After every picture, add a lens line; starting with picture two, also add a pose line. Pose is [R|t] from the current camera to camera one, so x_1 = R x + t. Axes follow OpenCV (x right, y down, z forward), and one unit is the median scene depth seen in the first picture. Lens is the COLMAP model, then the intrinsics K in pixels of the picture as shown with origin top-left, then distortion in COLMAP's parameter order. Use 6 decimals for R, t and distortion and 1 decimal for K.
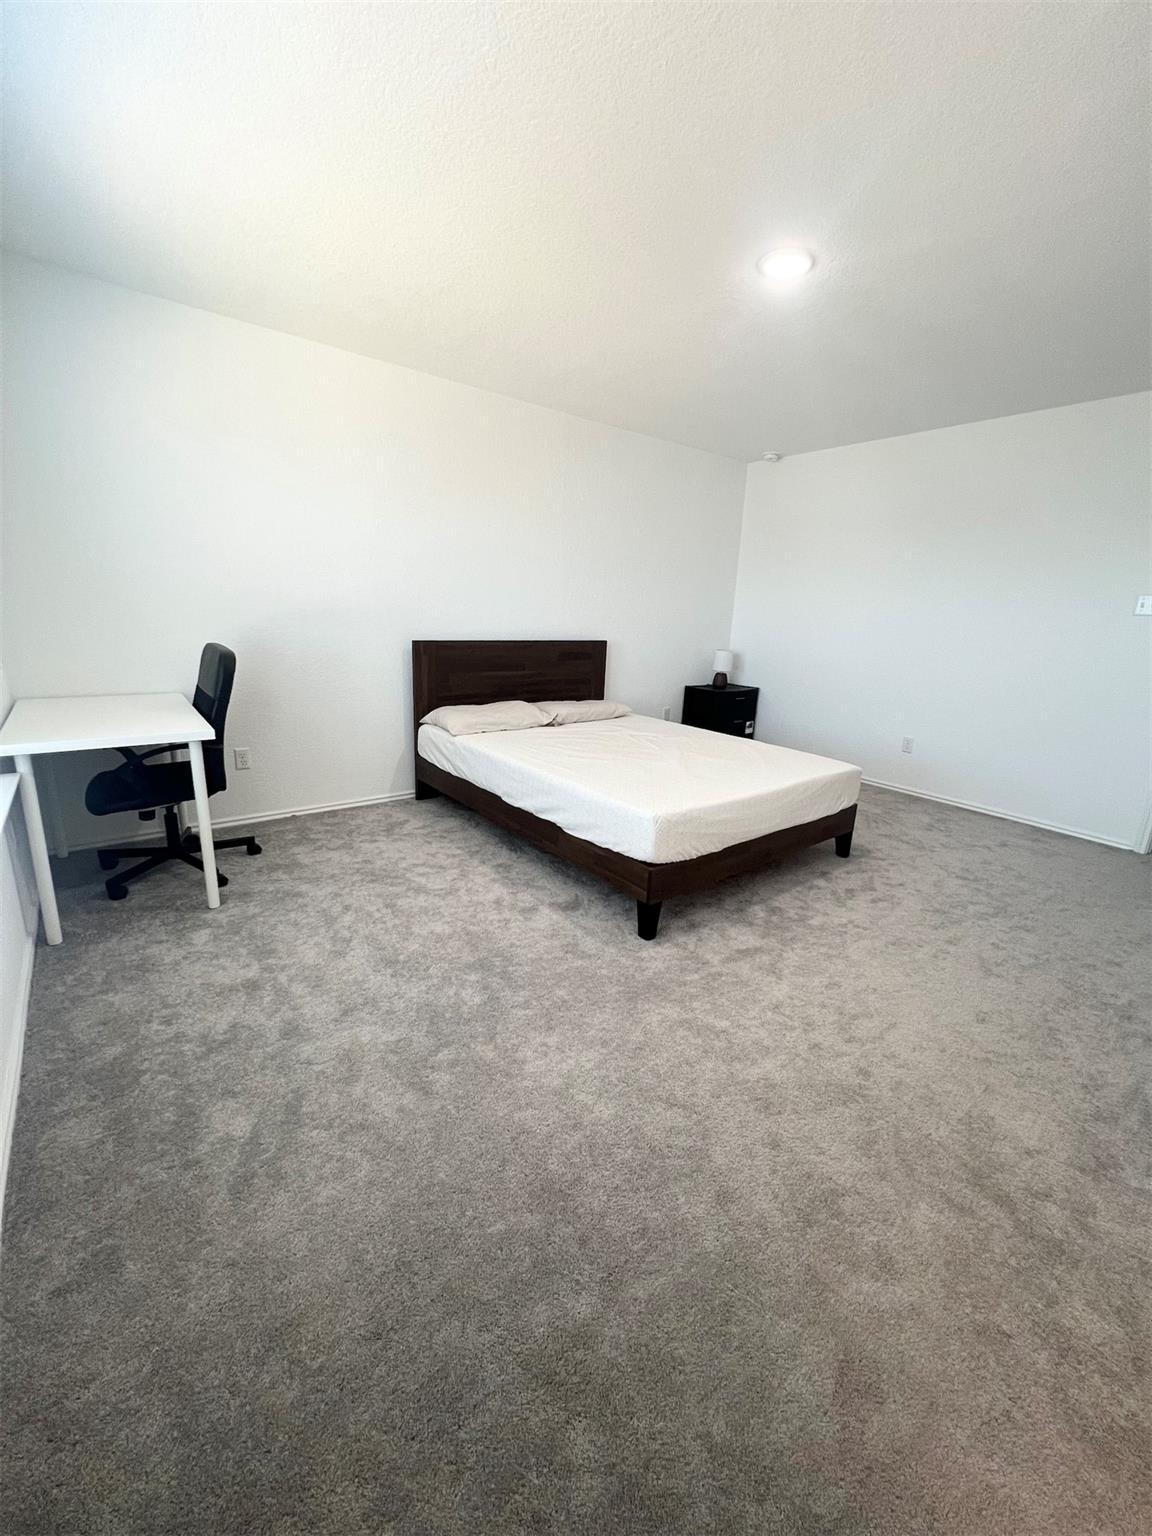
lens RADIAL K [[614.3, 0, 576.0], [0, 614.3, 768.0], [0, 0, 1]] dist [-0.000649, -0.000145]
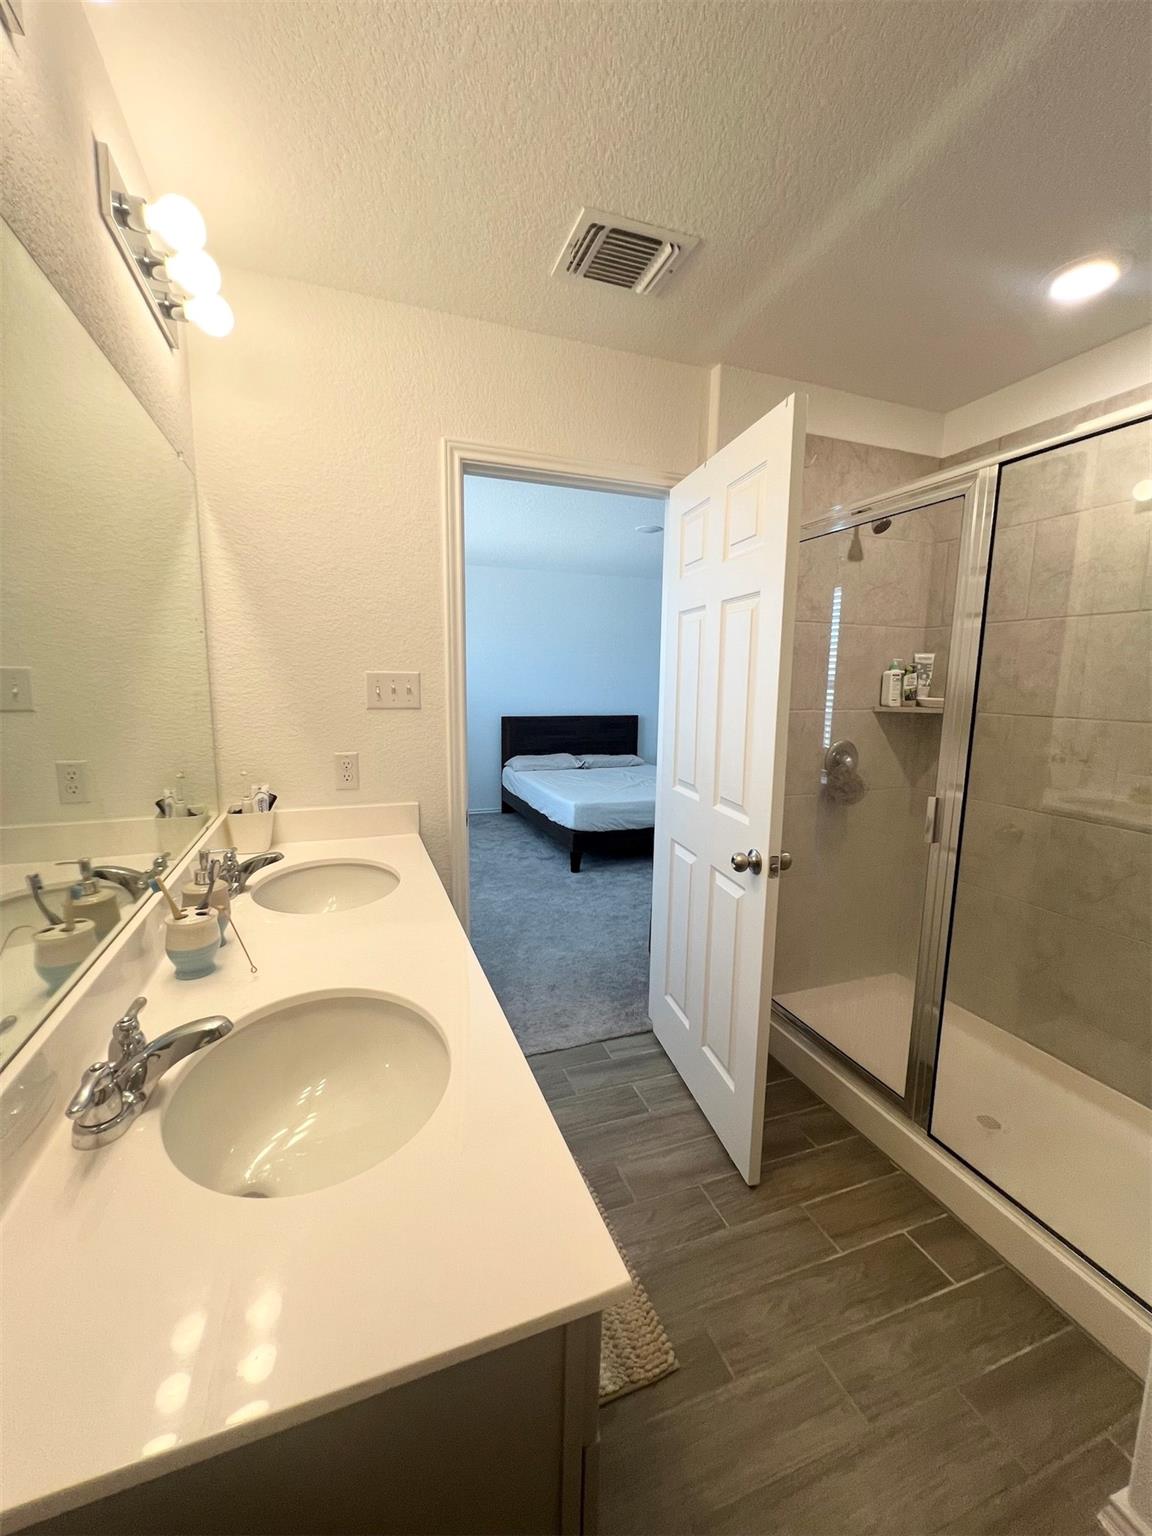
lens RADIAL K [[614.3, 0, 576.0], [0, 614.3, 768.0], [0, 0, 1]] dist [-0.000649, -0.000145]
pose [[0.951405, 0.015295, -0.307563, 0.633007], [-0.051970, 0.992415, -0.111410, 0.156152], [0.303526, 0.121980, 0.944983, -0.732731]]
